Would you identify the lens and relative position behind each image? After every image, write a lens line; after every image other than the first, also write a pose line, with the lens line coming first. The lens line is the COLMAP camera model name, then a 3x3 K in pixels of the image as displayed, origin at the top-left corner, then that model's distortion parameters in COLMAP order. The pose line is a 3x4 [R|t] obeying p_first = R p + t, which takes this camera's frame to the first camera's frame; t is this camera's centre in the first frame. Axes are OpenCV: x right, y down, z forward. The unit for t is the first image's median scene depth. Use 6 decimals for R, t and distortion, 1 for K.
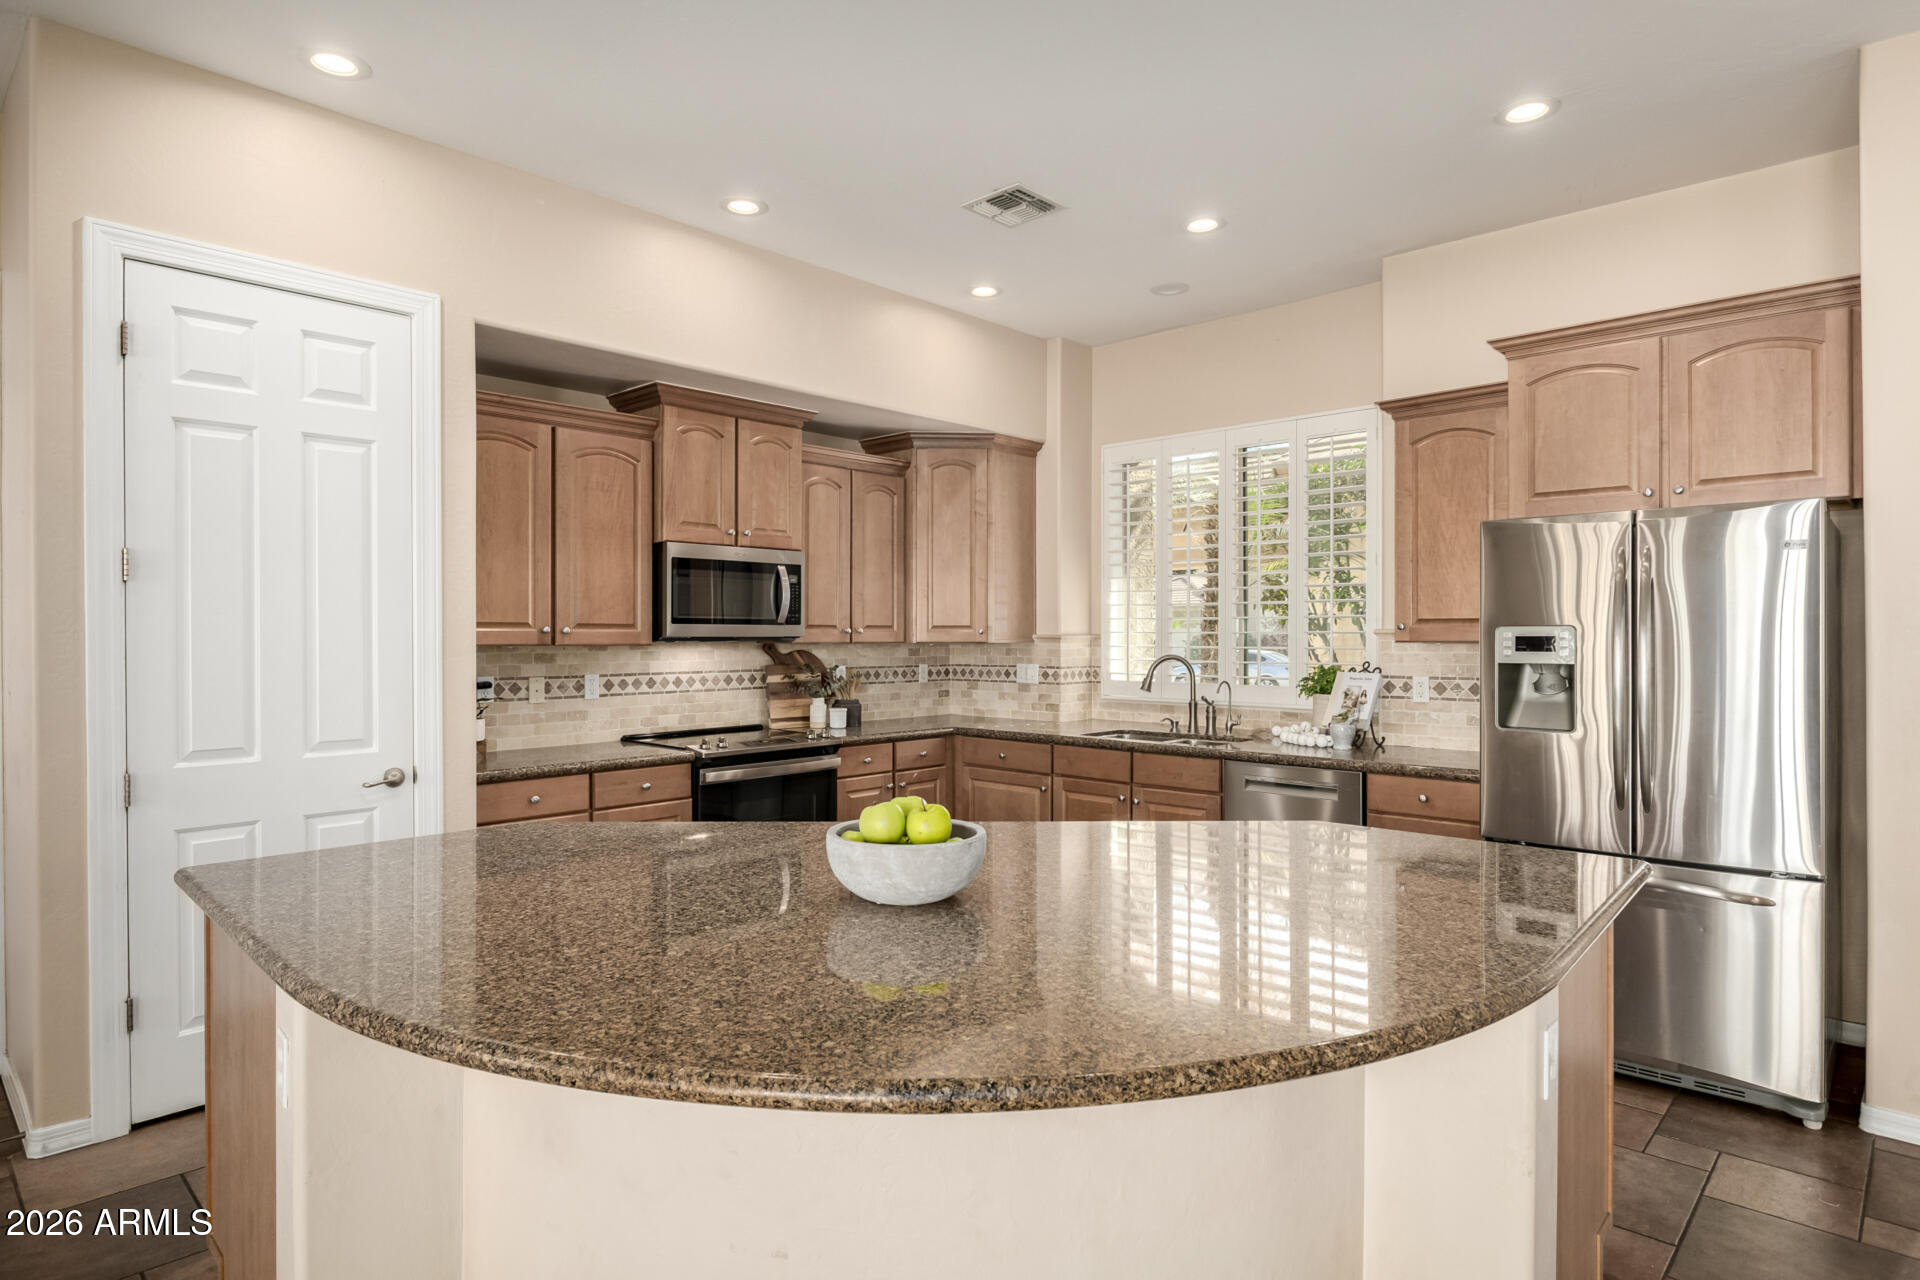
lens RADIAL K [[1048.2, 0, 960.7], [0, 1048.2, 635.6], [0, 0, 1]] dist [-0.020943, 0.018849]
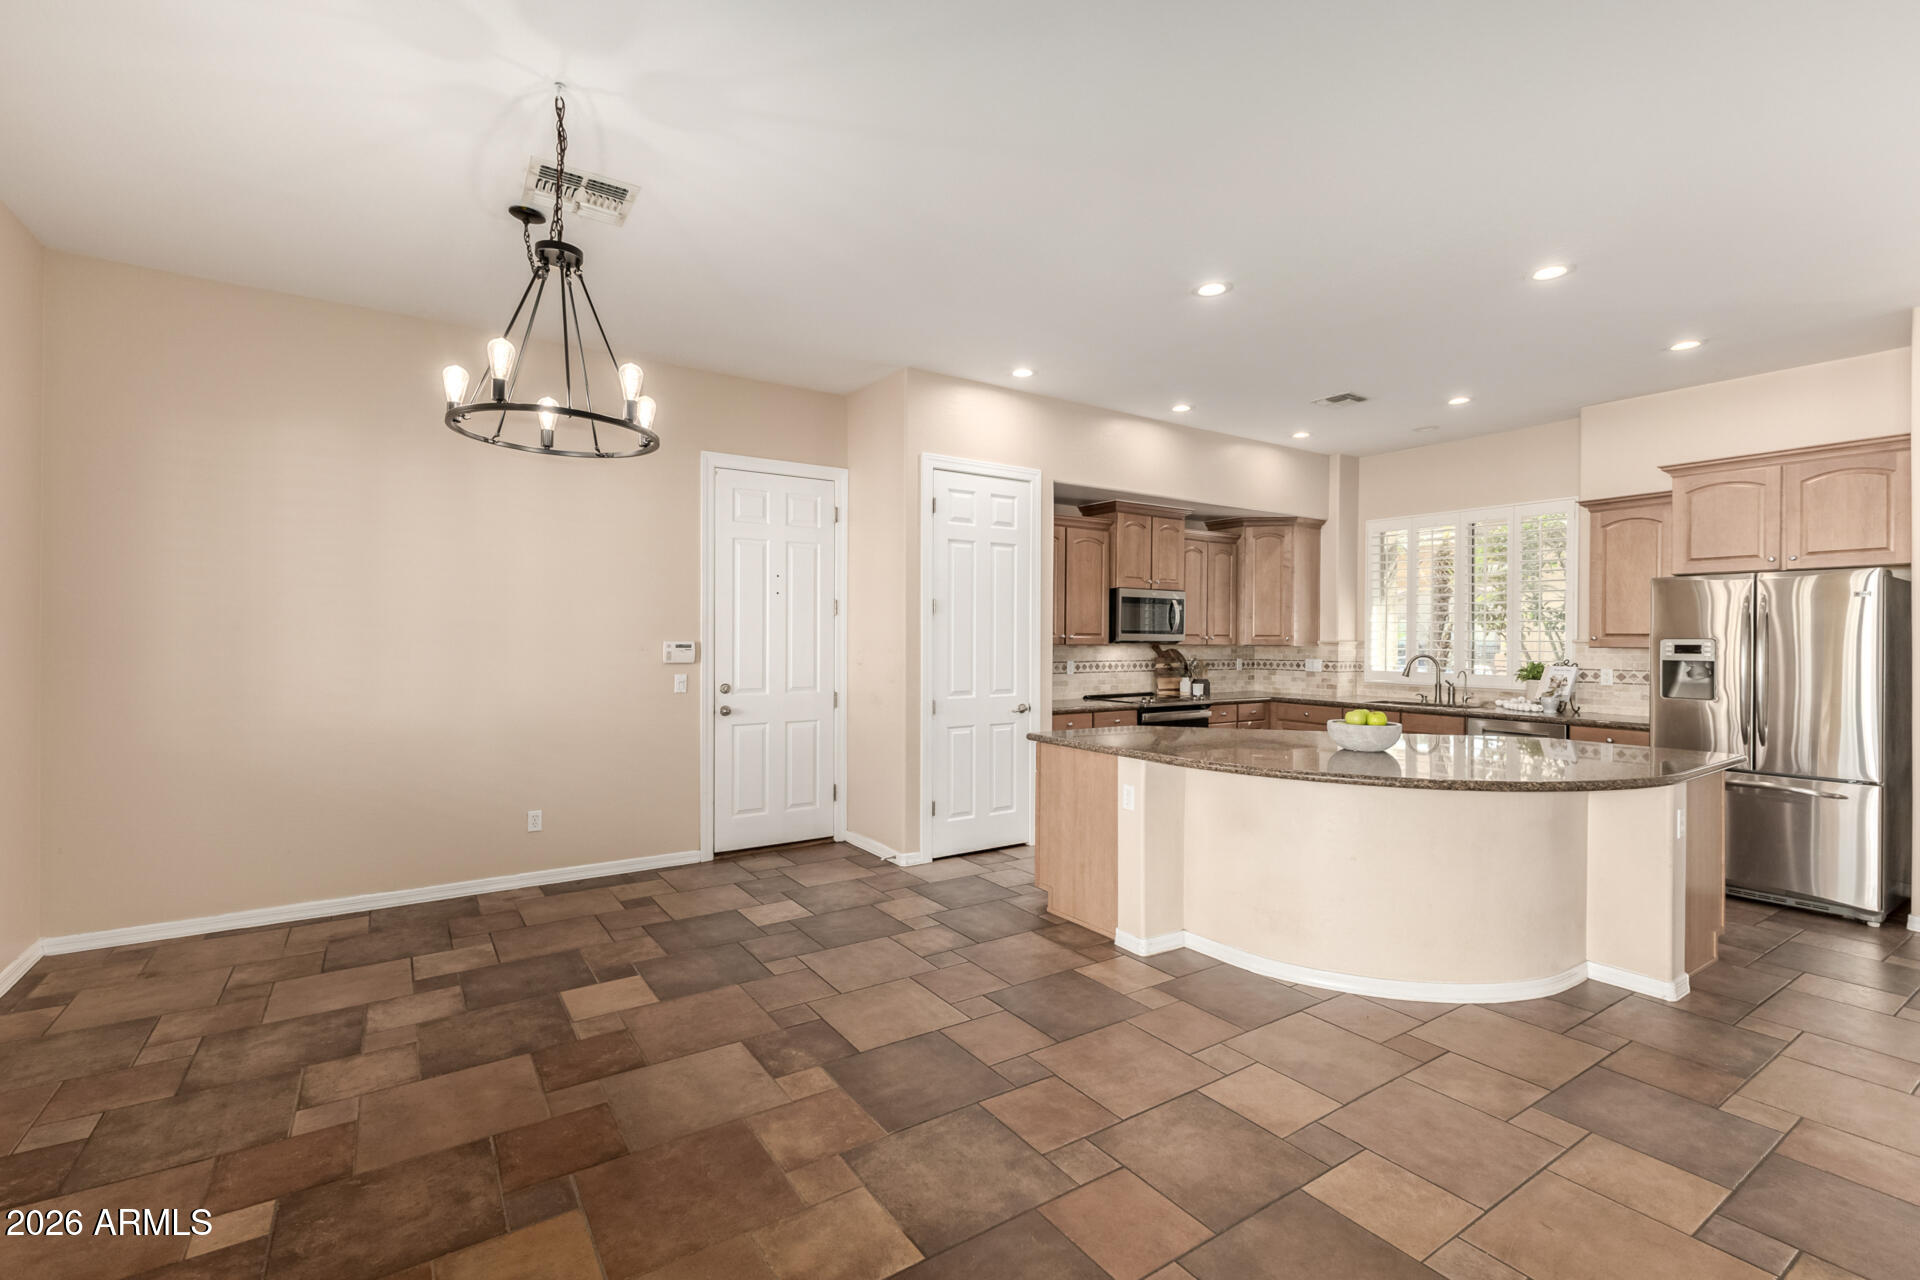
lens RADIAL K [[831.1, 0, 948.8], [0, 831.1, 637.5], [0, 0, 1]] dist [0.011941, -0.000544]
pose [[0.971122, 0.007561, -0.238465, -0.222370], [-0.008148, 0.999966, -0.001477, 0.000450], [0.238446, 0.003377, 0.971150, -0.463515]]
